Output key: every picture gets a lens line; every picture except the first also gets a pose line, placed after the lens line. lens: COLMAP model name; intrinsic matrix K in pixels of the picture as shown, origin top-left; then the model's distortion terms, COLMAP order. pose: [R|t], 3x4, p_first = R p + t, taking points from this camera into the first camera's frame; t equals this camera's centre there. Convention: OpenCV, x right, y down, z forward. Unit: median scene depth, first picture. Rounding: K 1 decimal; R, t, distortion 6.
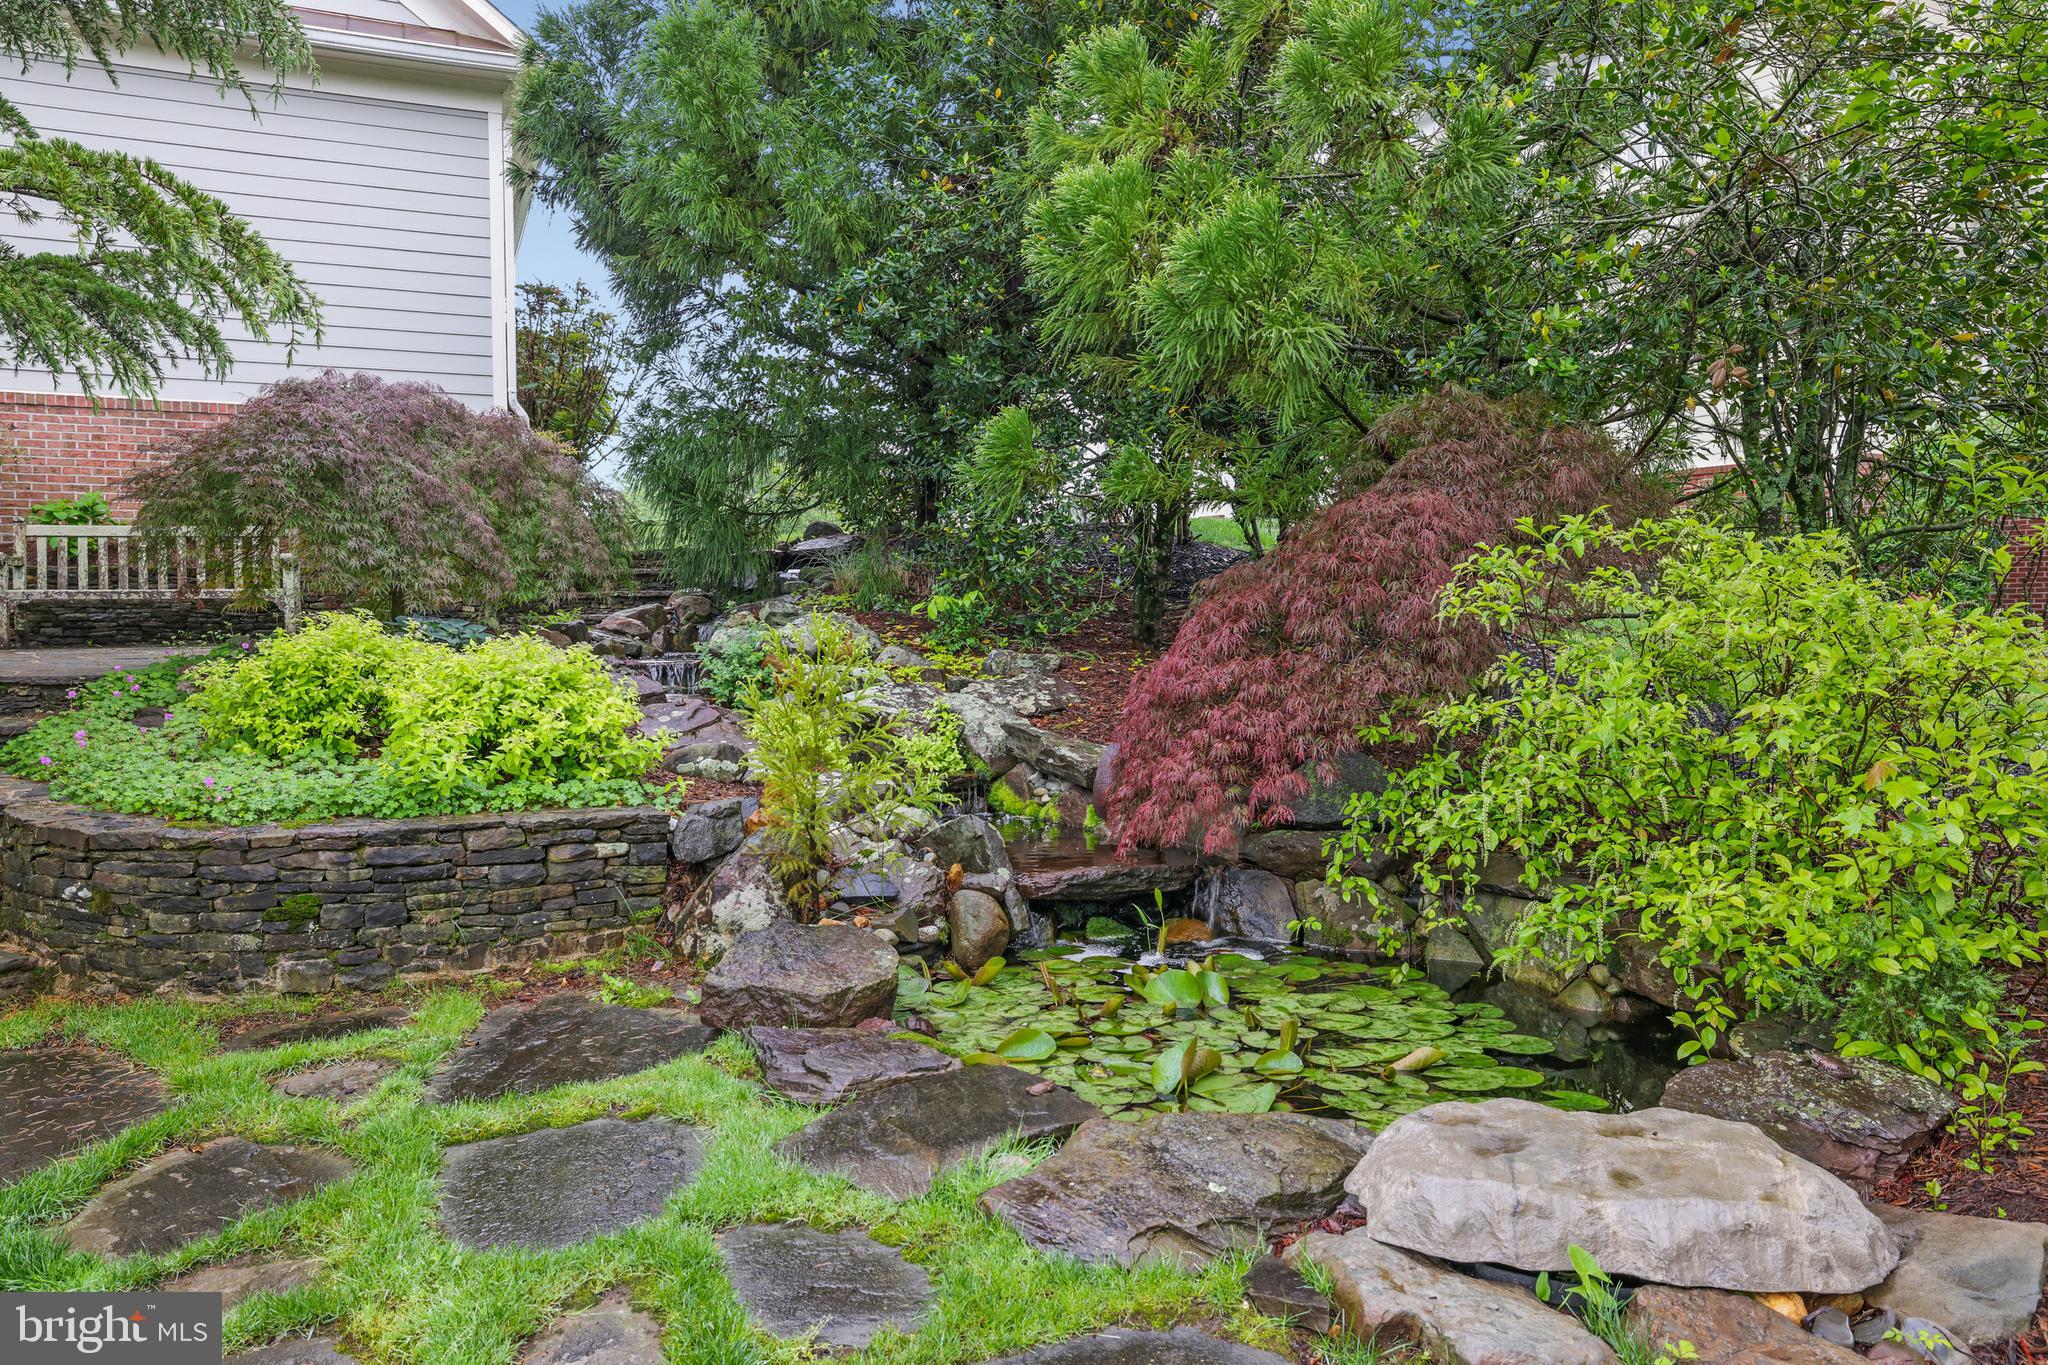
lens RADIAL K [[1512.7, 0, 1024.0], [0, 1512.7, 682.5], [0, 0, 1]] dist [-0.004184, -0.000697]
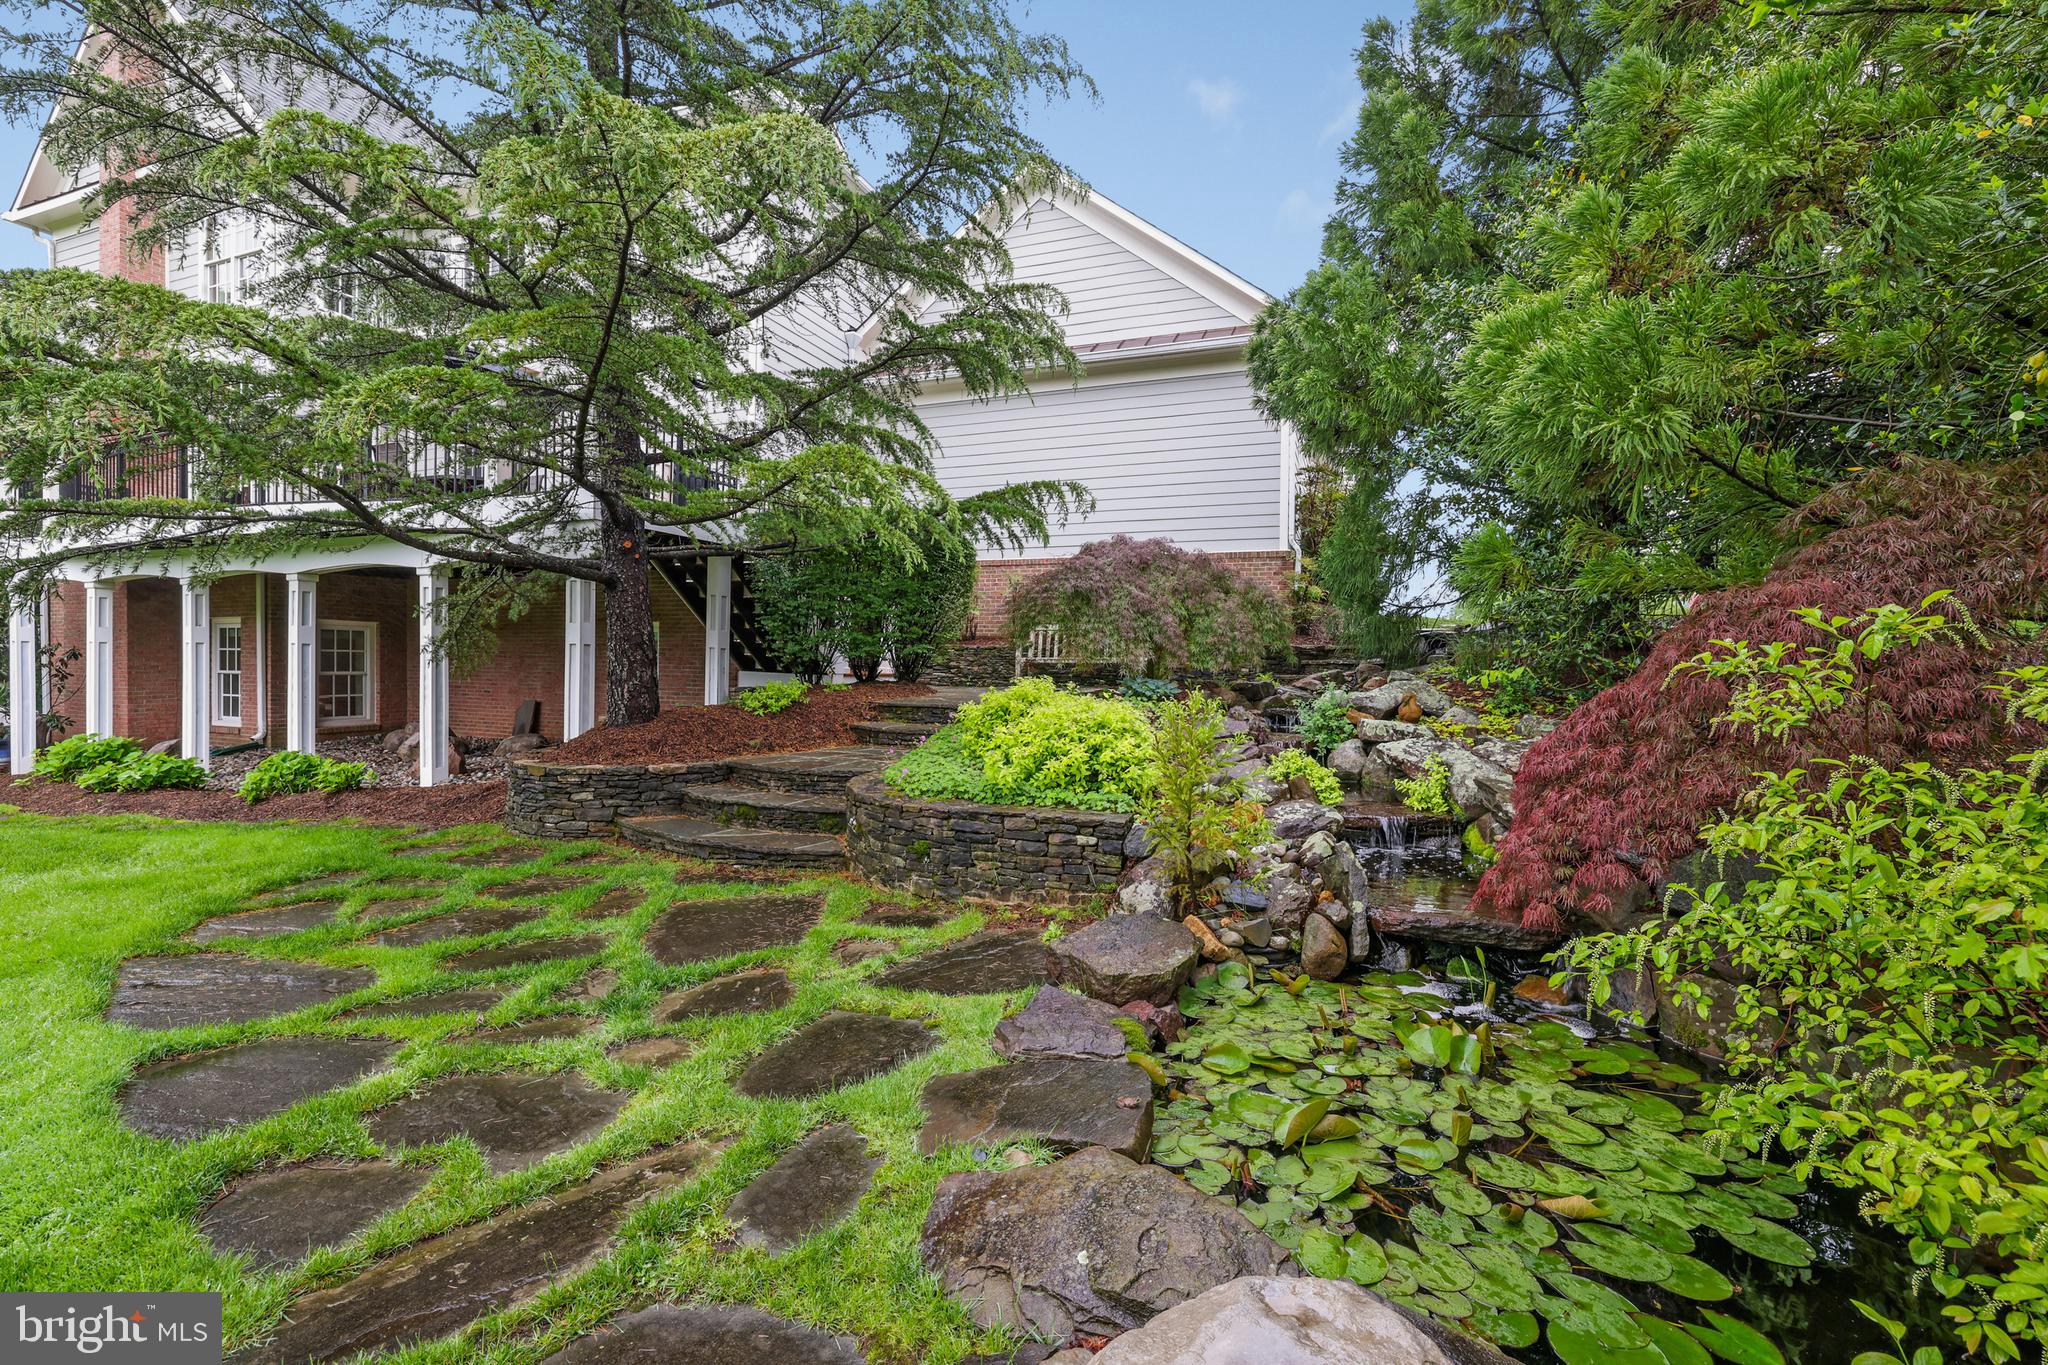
lens RADIAL K [[892.4, 0, 1024.0], [0, 892.4, 682.5], [0, 0, 1]] dist [-0.050135, 0.000082]
pose [[0.707237, 0.027937, -0.706424, 0.211524], [-0.045230, 0.998960, -0.005777, -0.027506], [0.705528, 0.036038, 0.707765, 0.213741]]
